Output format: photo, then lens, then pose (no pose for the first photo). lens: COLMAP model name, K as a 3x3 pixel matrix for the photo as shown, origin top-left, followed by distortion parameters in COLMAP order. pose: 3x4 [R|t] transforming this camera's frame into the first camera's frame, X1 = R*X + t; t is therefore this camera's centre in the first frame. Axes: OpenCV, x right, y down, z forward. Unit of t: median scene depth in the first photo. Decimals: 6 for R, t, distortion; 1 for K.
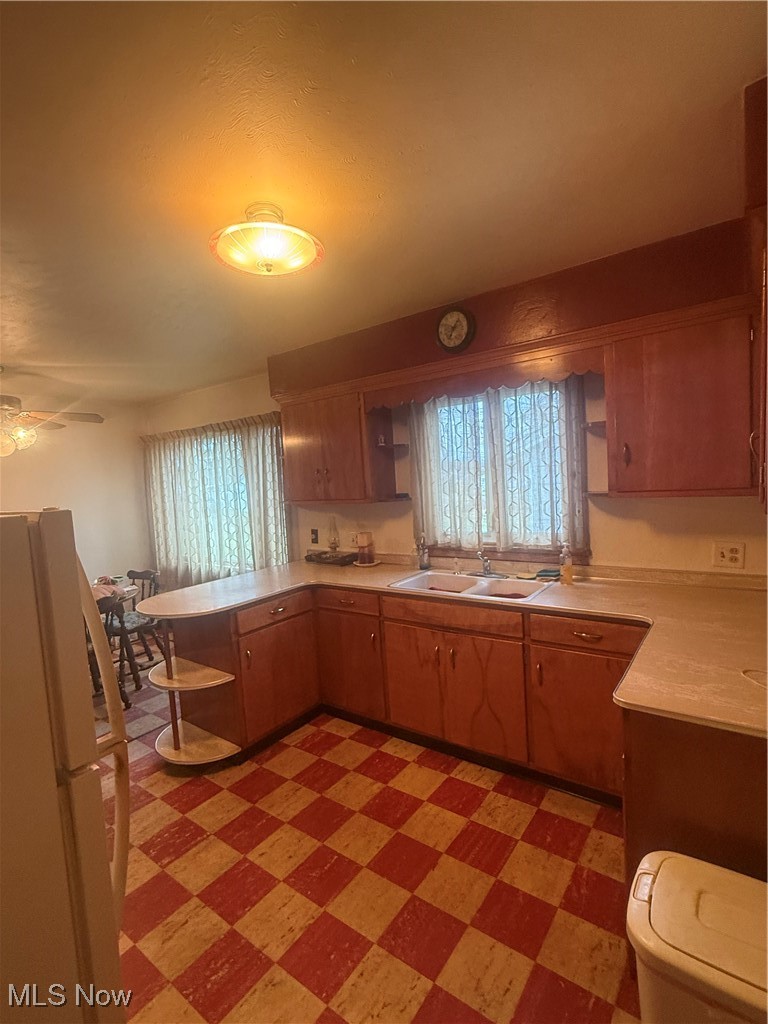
lens RADIAL K [[489.0, 0, 384.0], [0, 489.0, 512.0], [0, 0, 1]] dist [-0.000216, -0.000191]
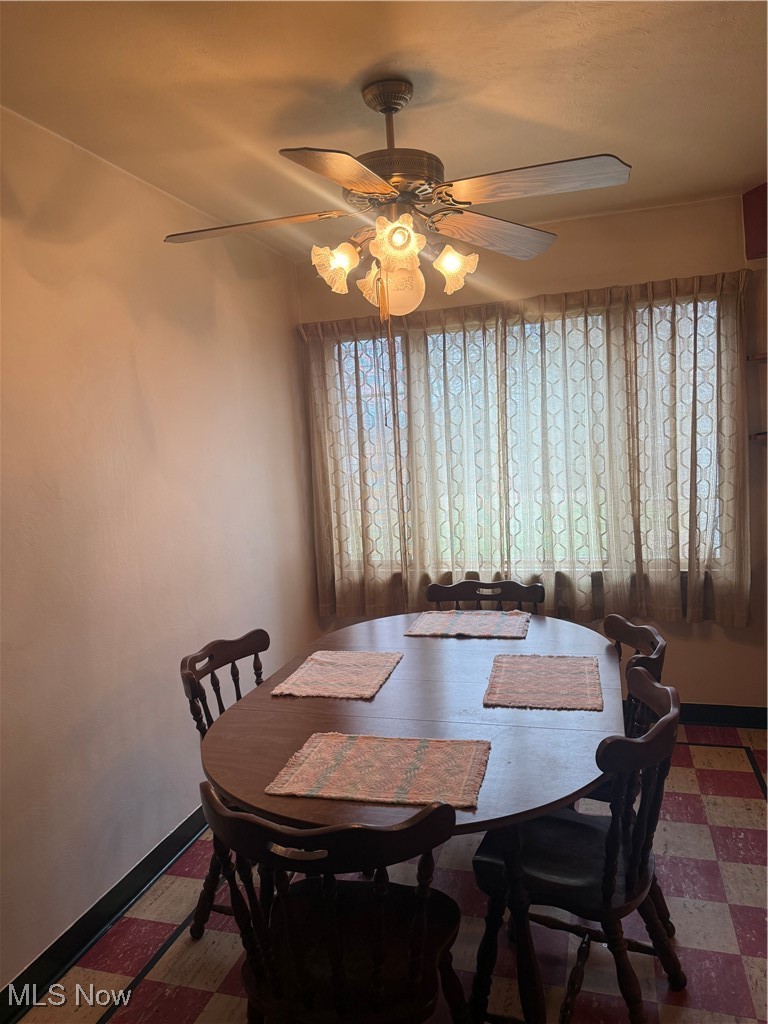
lens RADIAL K [[722.5, 0, 381.8], [0, 722.5, 516.1], [0, 0, 1]] dist [0.108917, -0.164273]
pose [[0.942199, -0.023366, 0.334239, -1.519468], [0.024362, 0.999702, 0.001214, 0.098741], [-0.334168, 0.006999, 0.942488, 0.625378]]
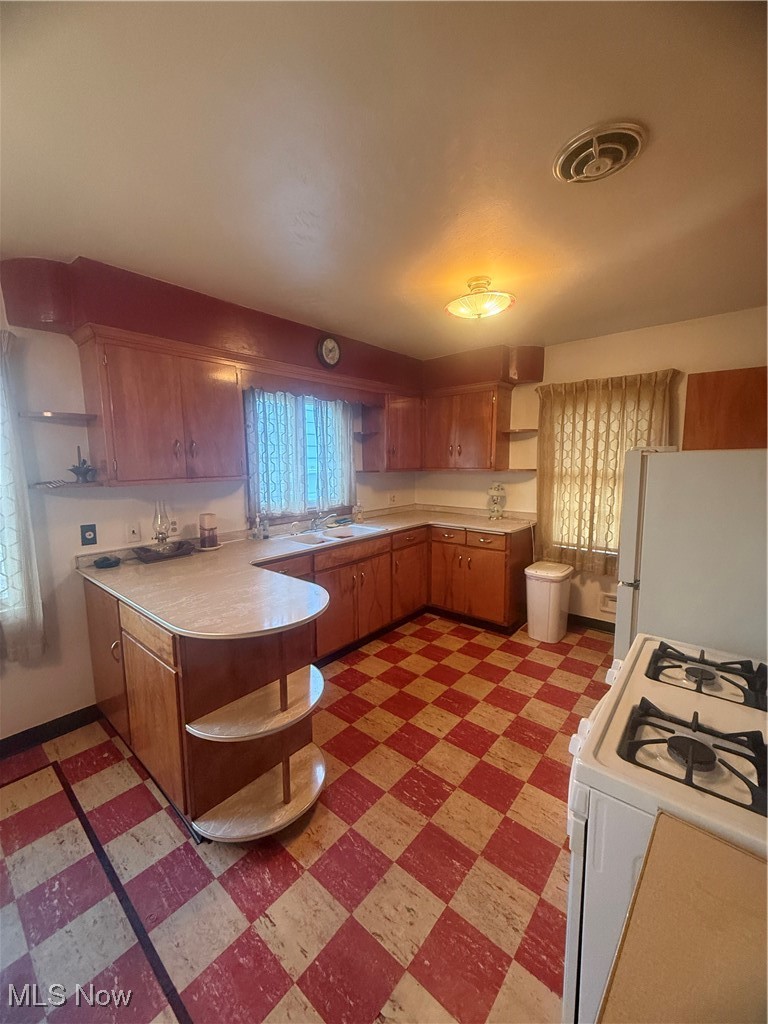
lens RADIAL K [[408.1, 0, 378.6], [0, 408.1, 510.8], [0, 0, 1]] dist [-0.000136, -0.000129]
pose [[0.068831, -0.064370, 0.995550, -1.185403], [0.080626, 0.995011, 0.058761, 0.024846], [-0.994365, 0.076222, 0.073677, 0.926303]]
